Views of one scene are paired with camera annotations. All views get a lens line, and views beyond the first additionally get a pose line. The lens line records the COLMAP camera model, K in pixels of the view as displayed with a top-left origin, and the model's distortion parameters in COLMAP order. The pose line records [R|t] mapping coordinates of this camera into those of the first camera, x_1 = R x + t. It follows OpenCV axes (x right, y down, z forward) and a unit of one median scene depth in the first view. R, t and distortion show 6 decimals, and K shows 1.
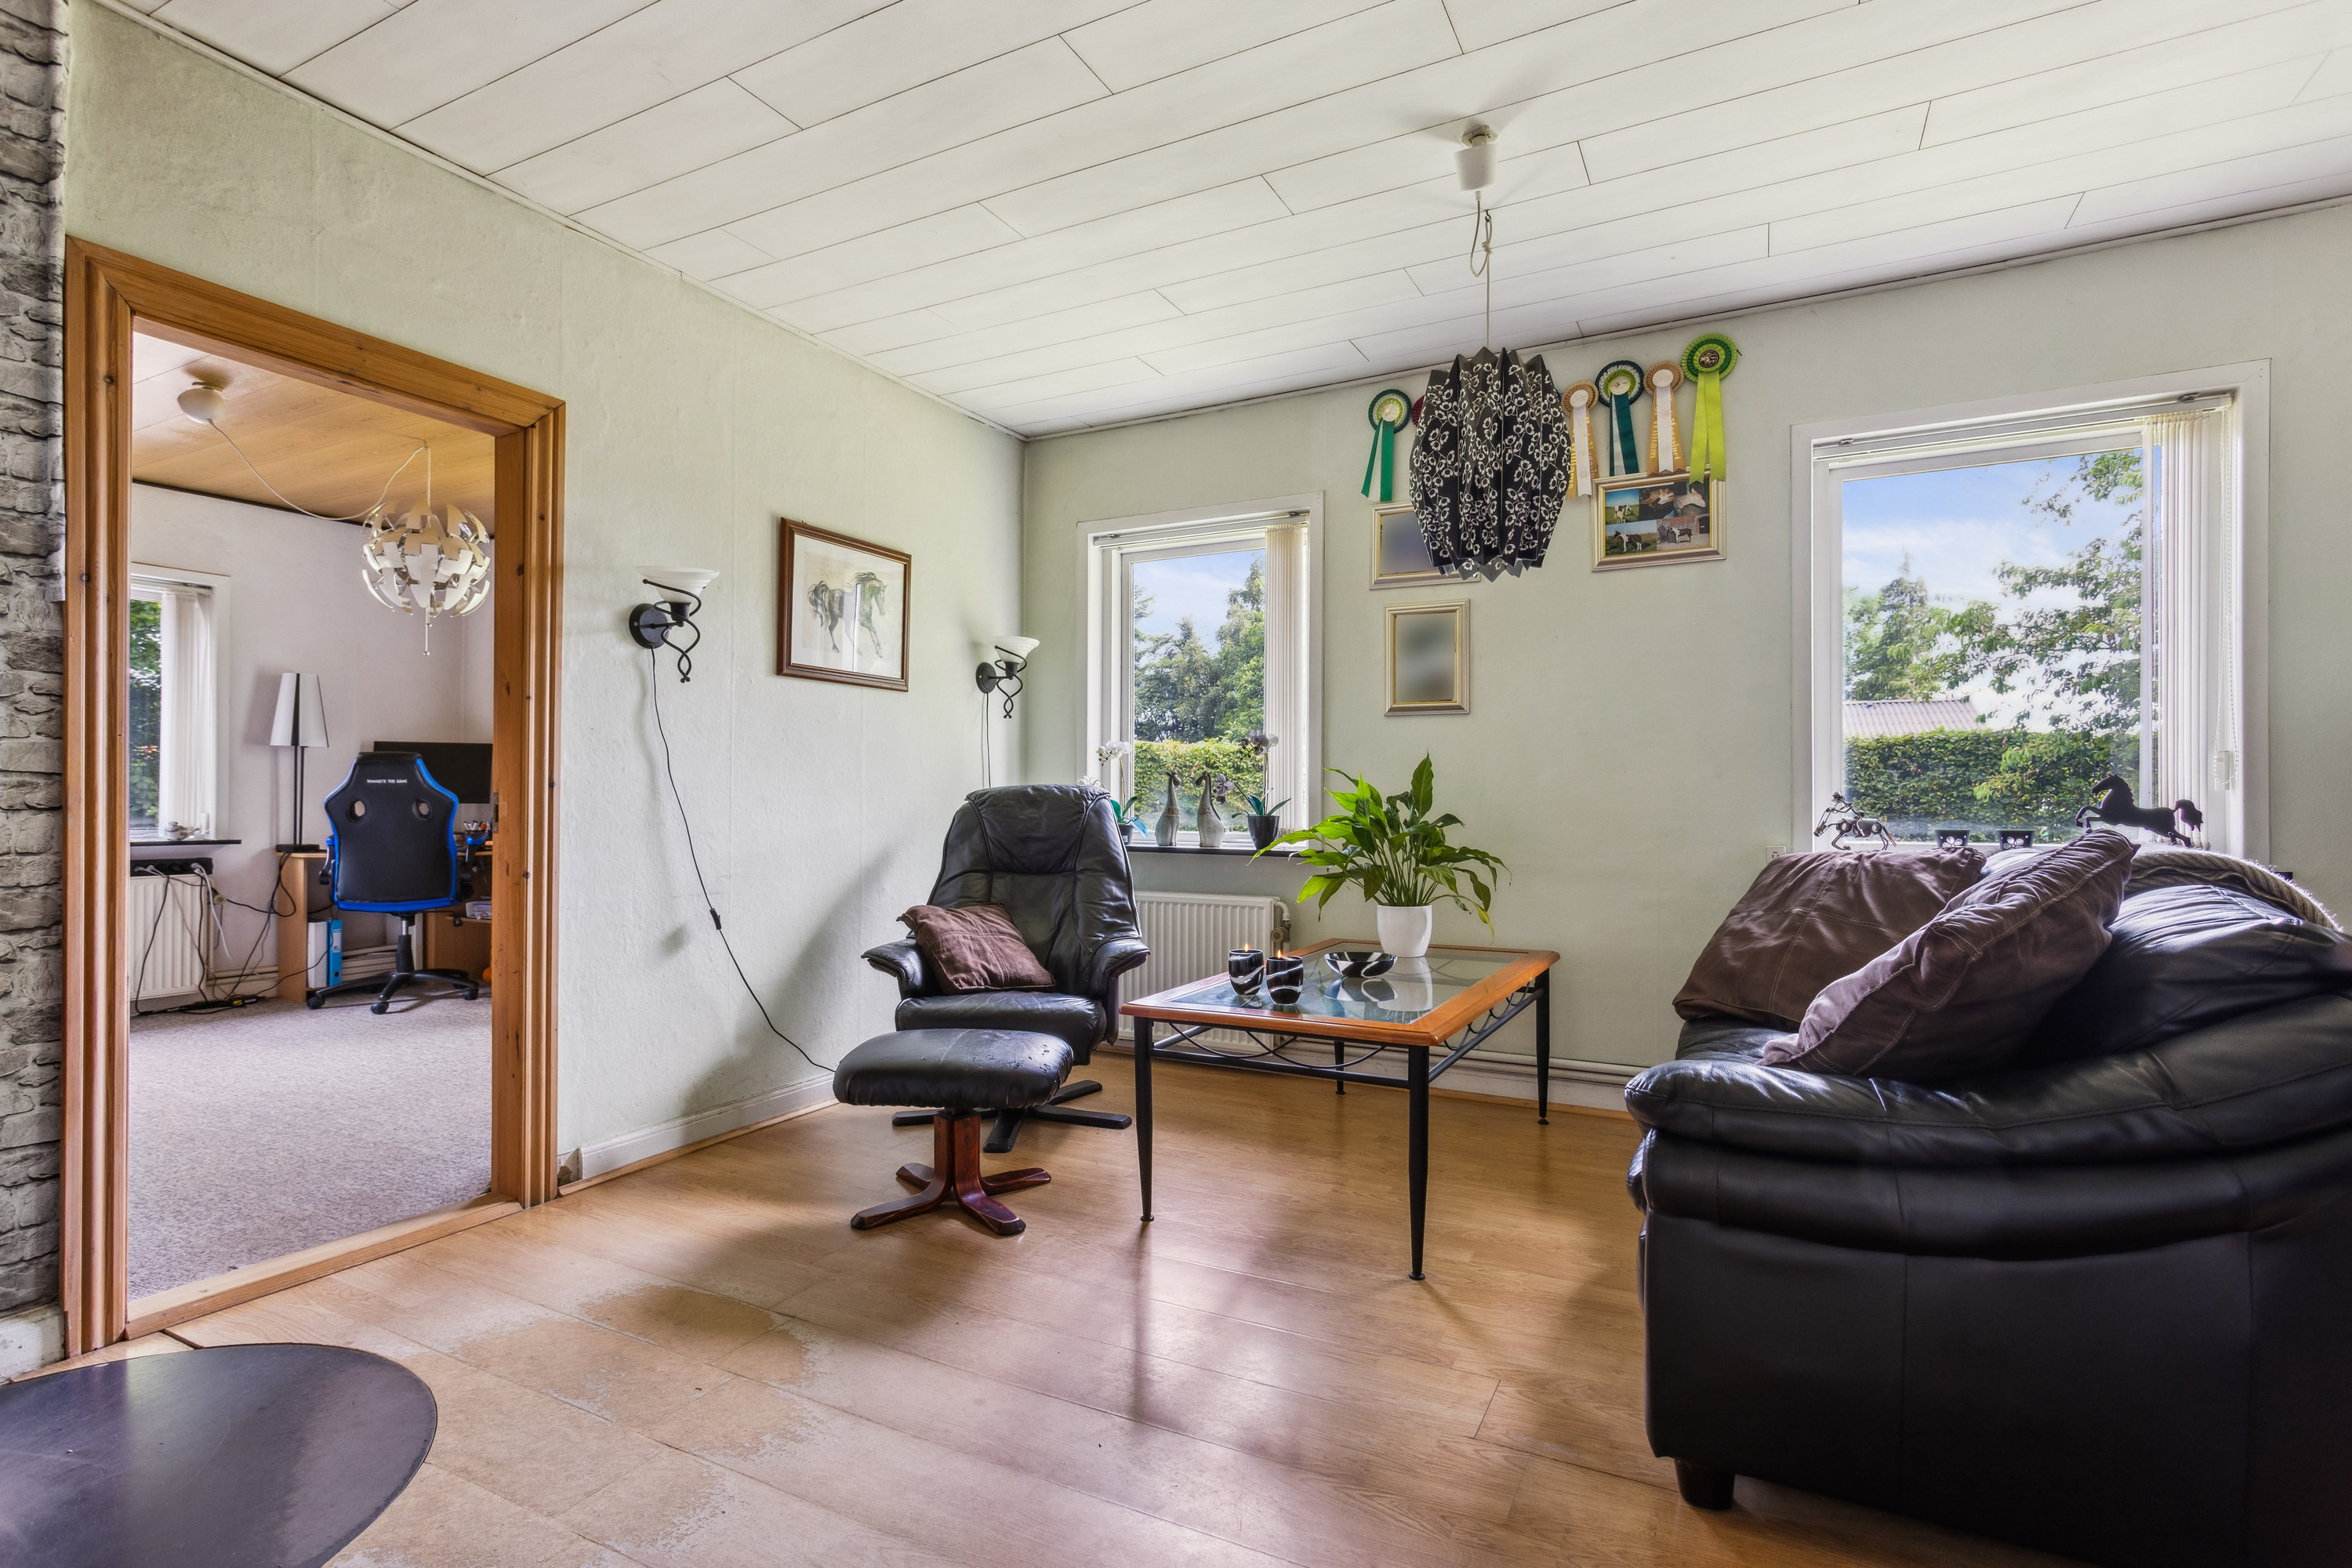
lens RADIAL K [[1101.0, 0, 1180.3], [0, 1101.0, 793.5], [0, 0, 1]] dist [0.003309, 0.001176]
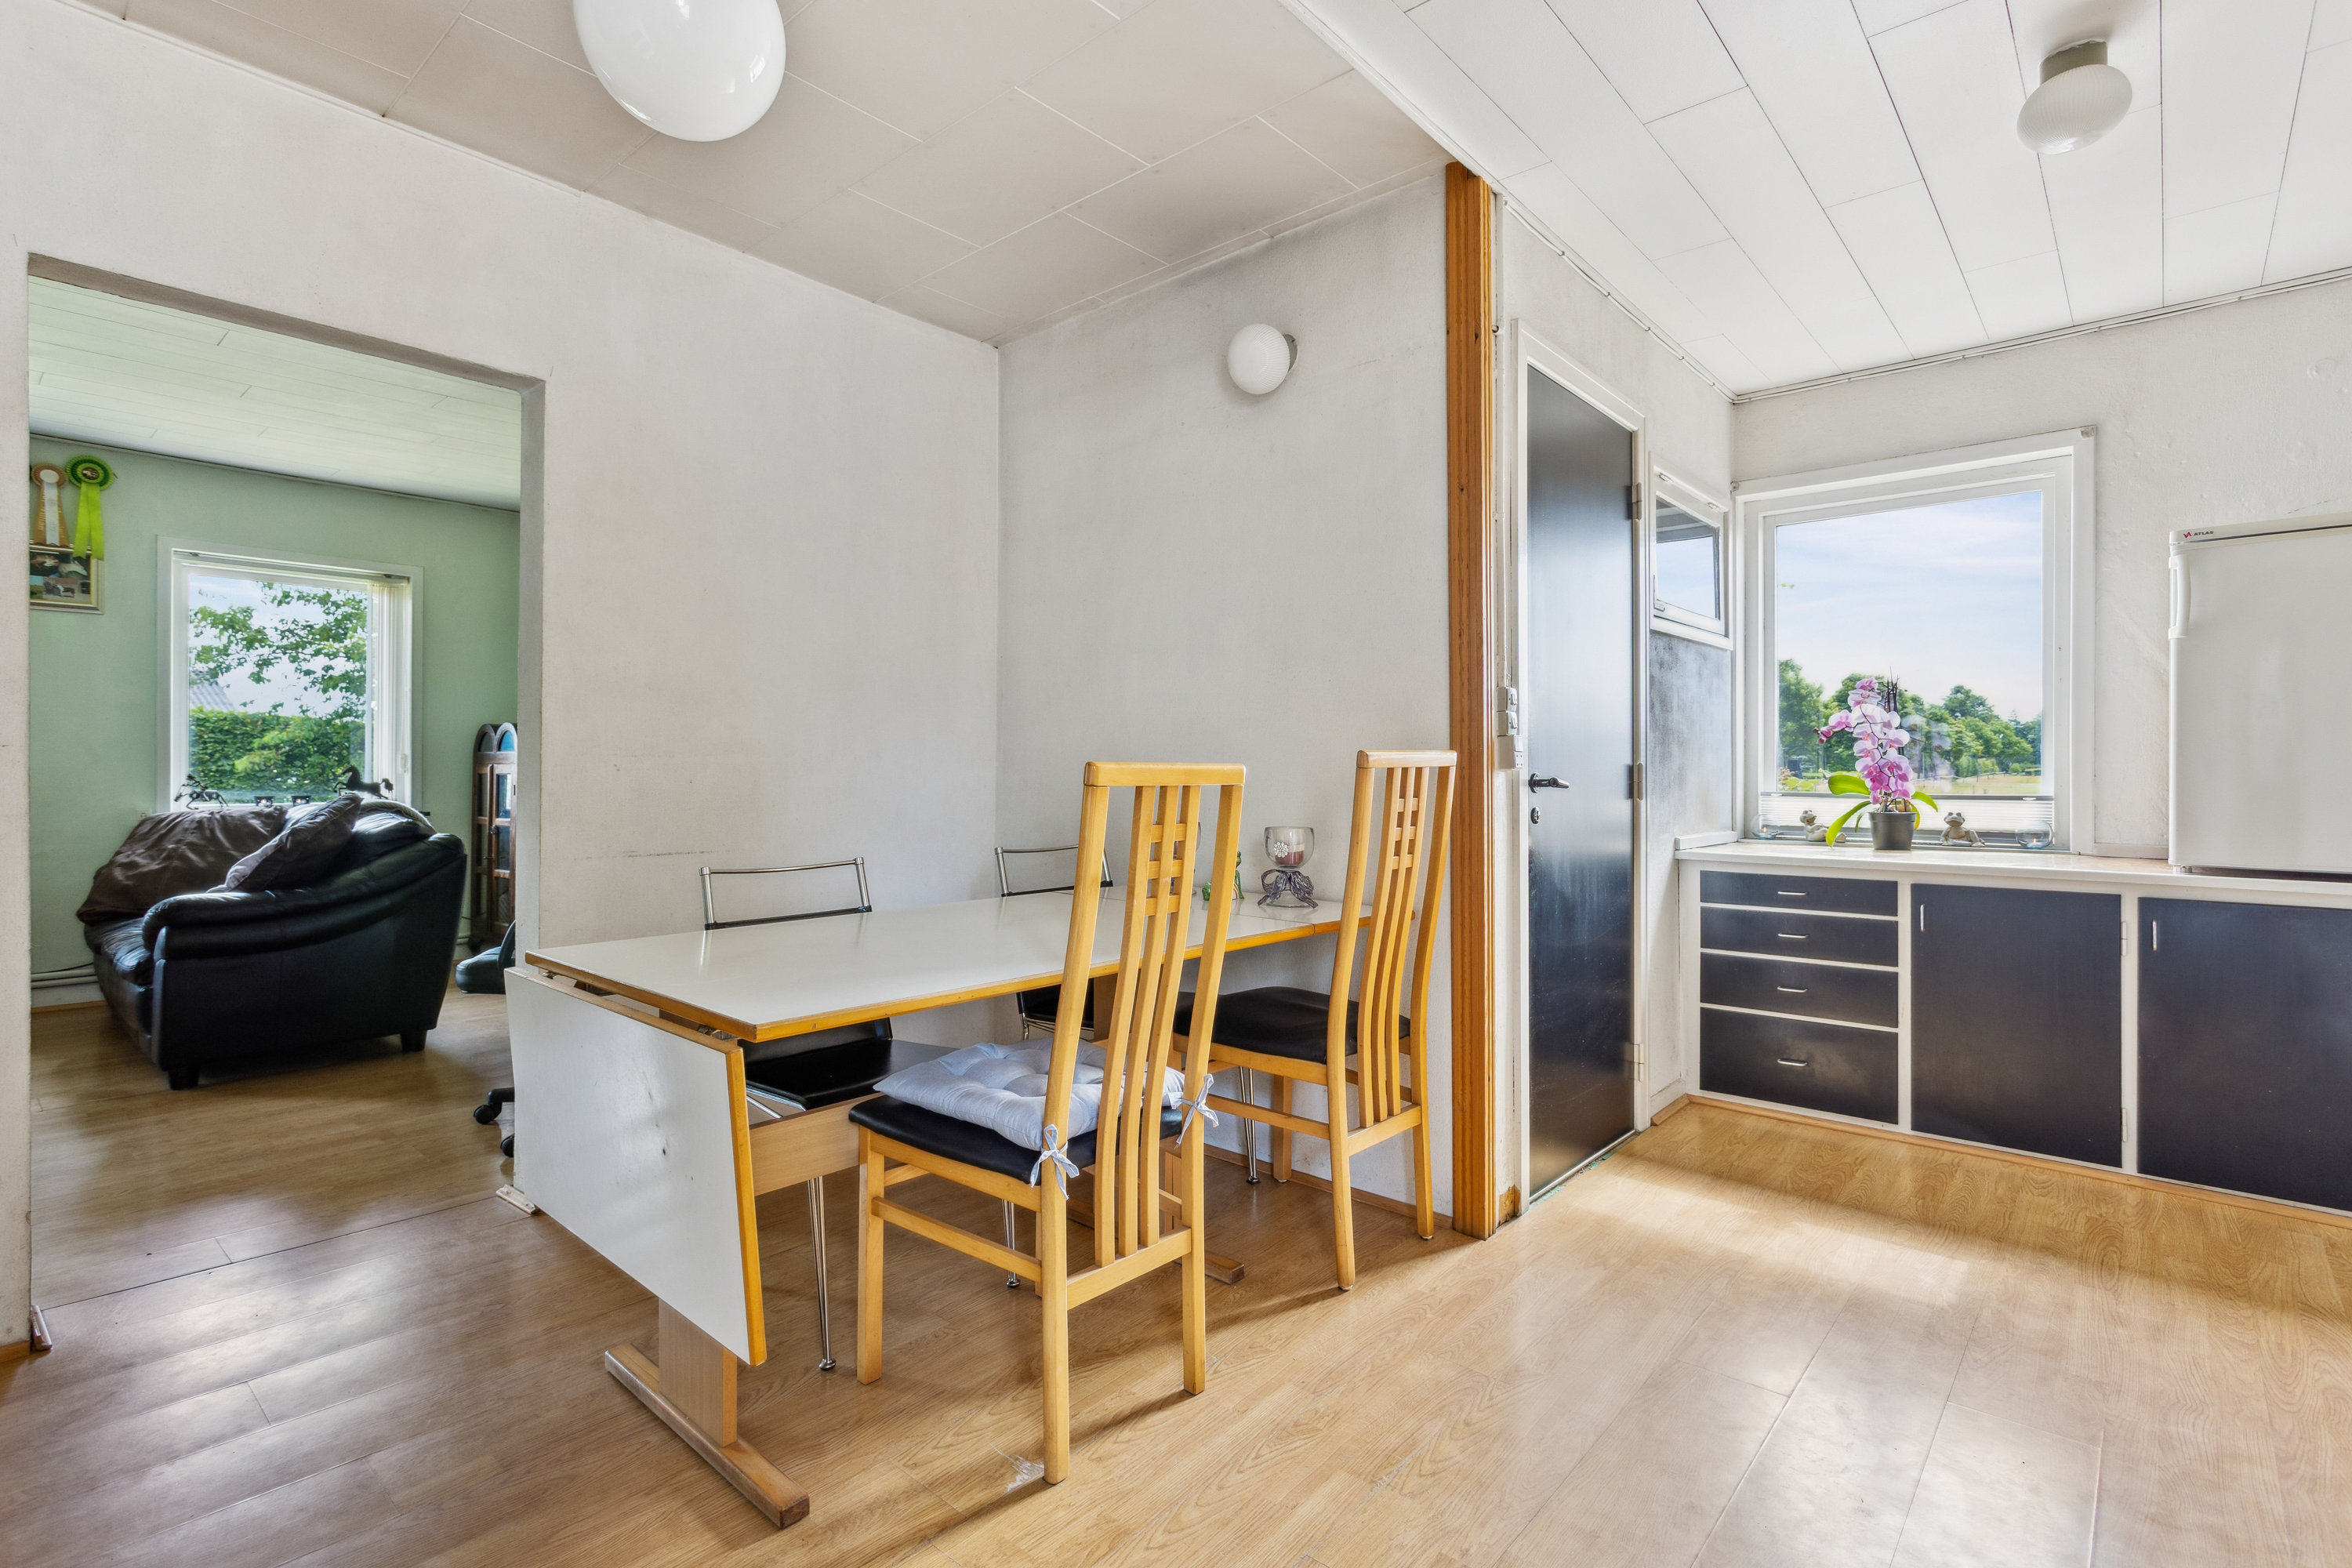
lens RADIAL K [[1126.3, 0, 1164.6], [0, 1126.3, 769.1], [0, 0, 1]] dist [0.005290, 0.000825]
pose [[0.238591, 0.002752, 0.971116, -0.626284], [-0.007978, 0.999968, -0.000874, -0.017126], [-0.971087, -0.007539, 0.238605, -0.725601]]
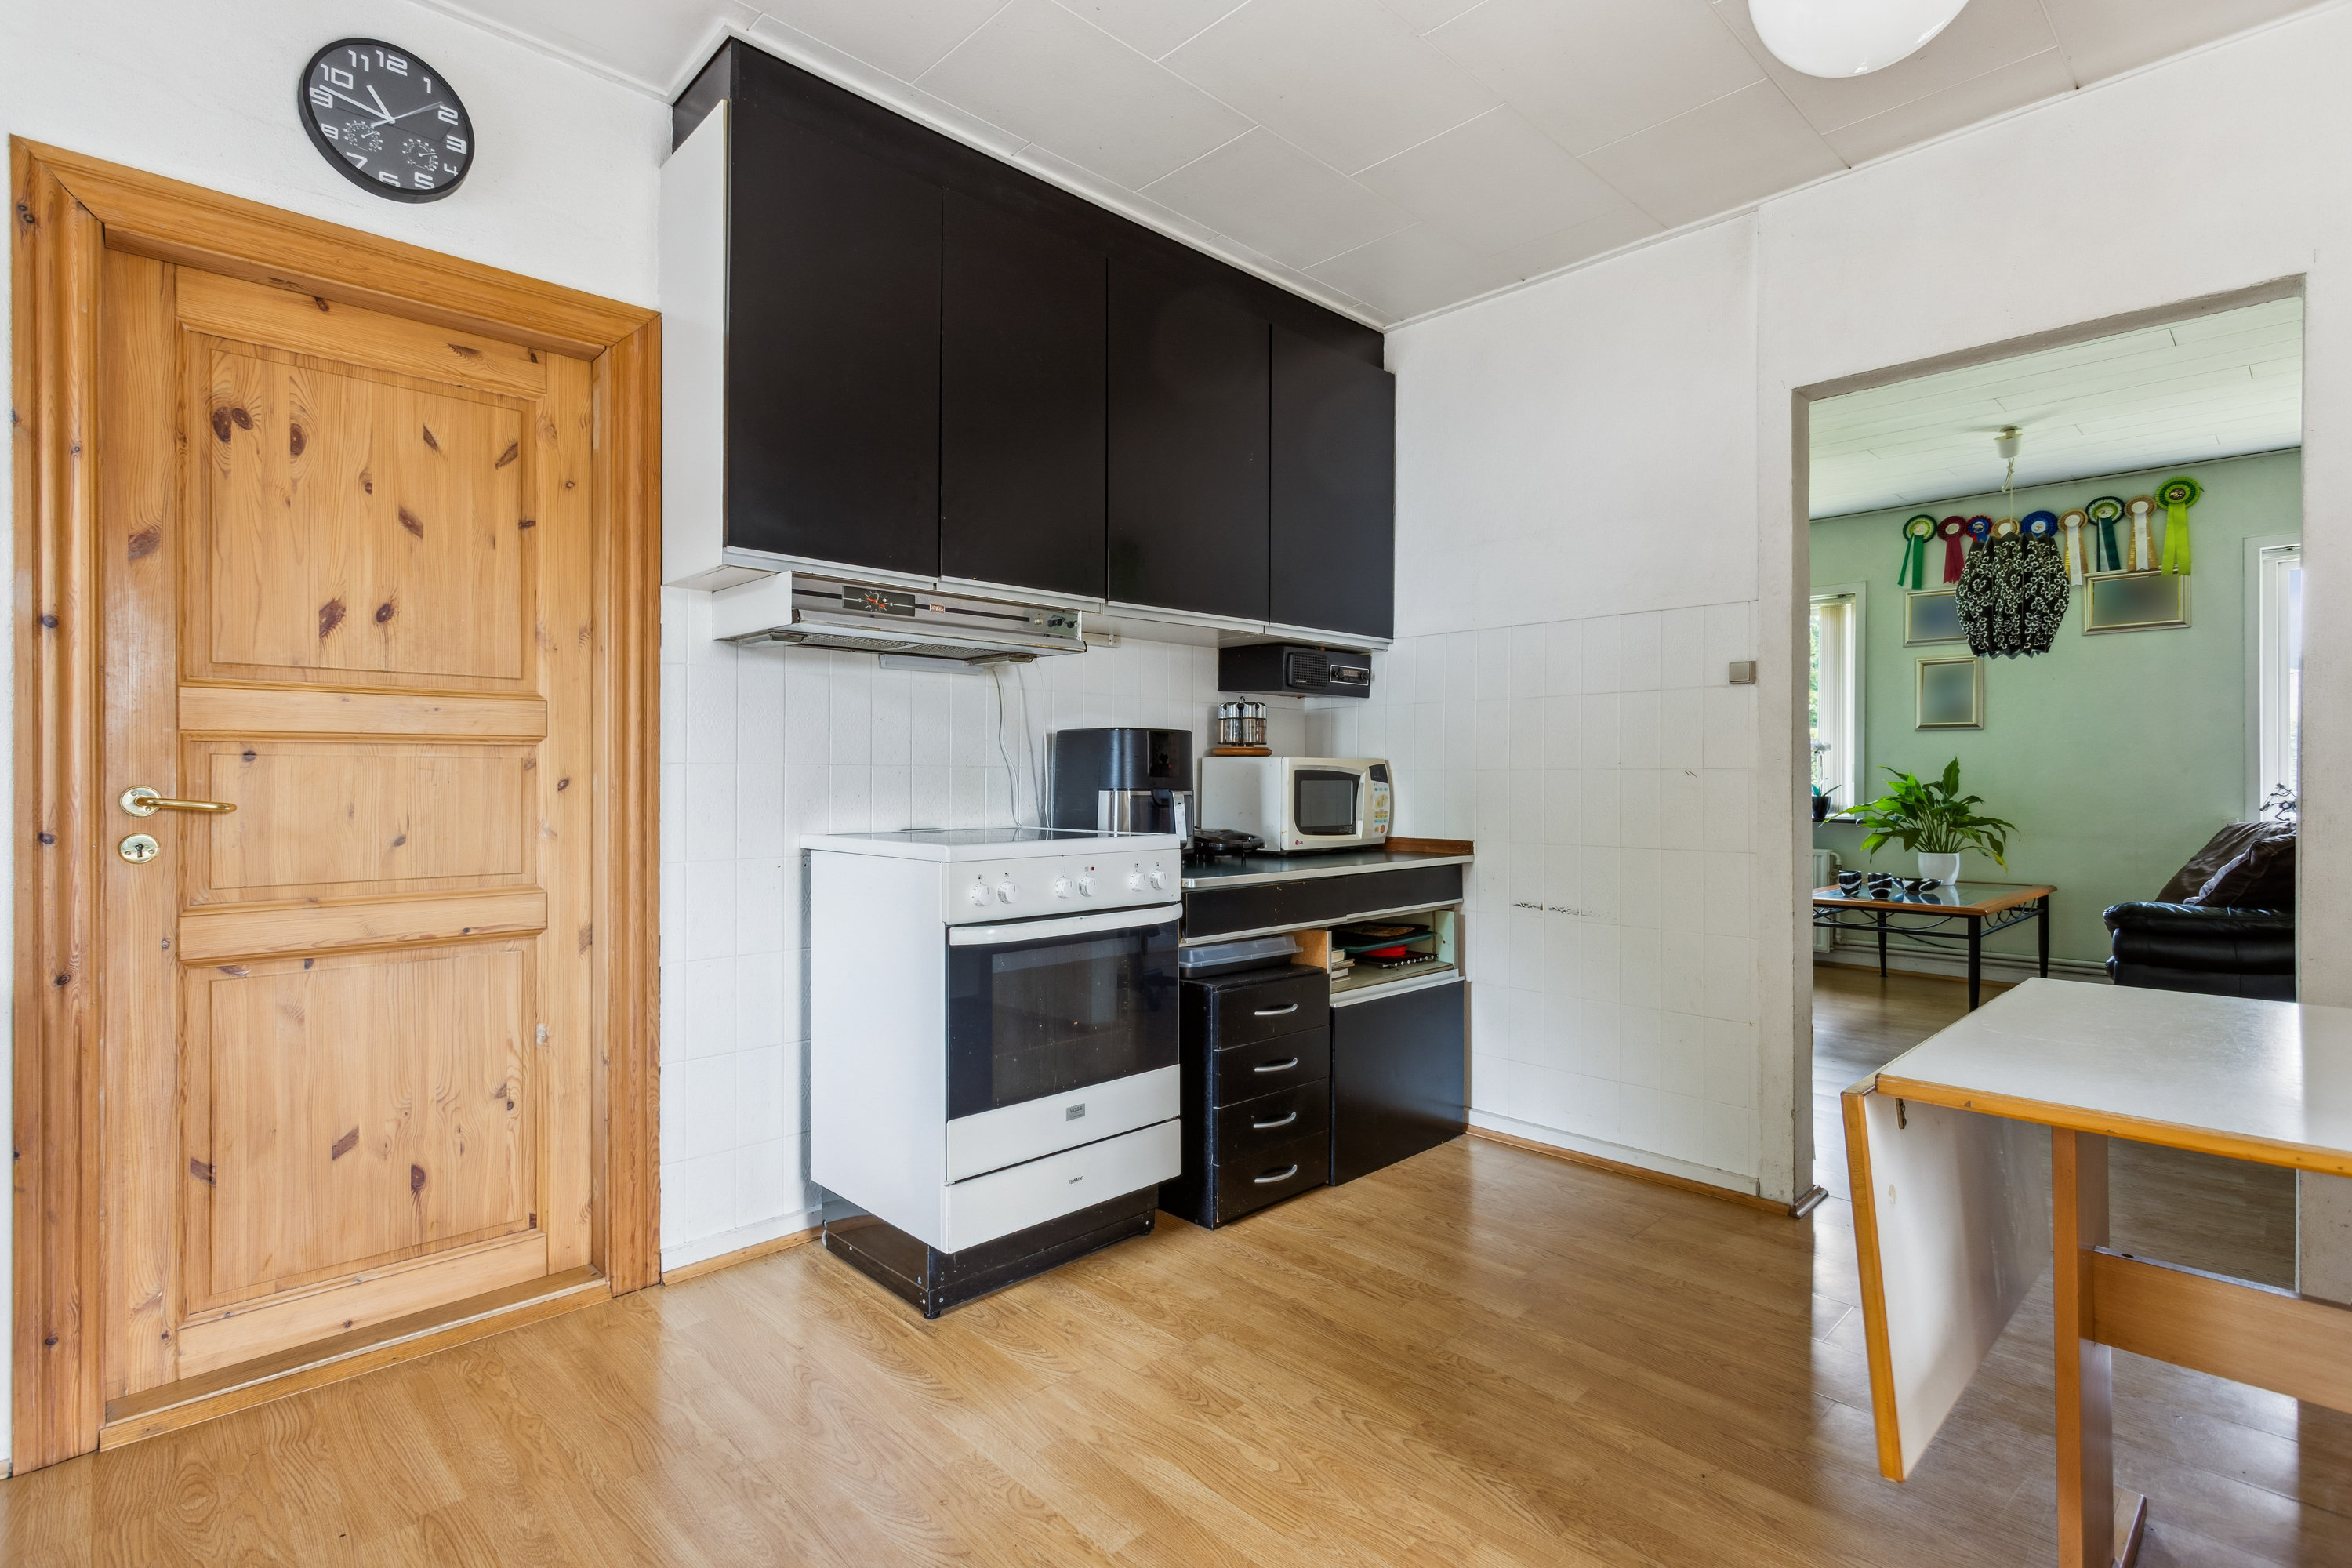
lens RADIAL K [[1119.0, 0, 1169.2], [0, 1119.0, 778.9], [0, 0, 1]] dist [0.003233, 0.002143]
pose [[0.949278, -0.000233, -0.314439, -0.345651], [0.002146, 0.999981, 0.005738, -0.017040], [0.314432, -0.006122, 0.949260, -0.893876]]
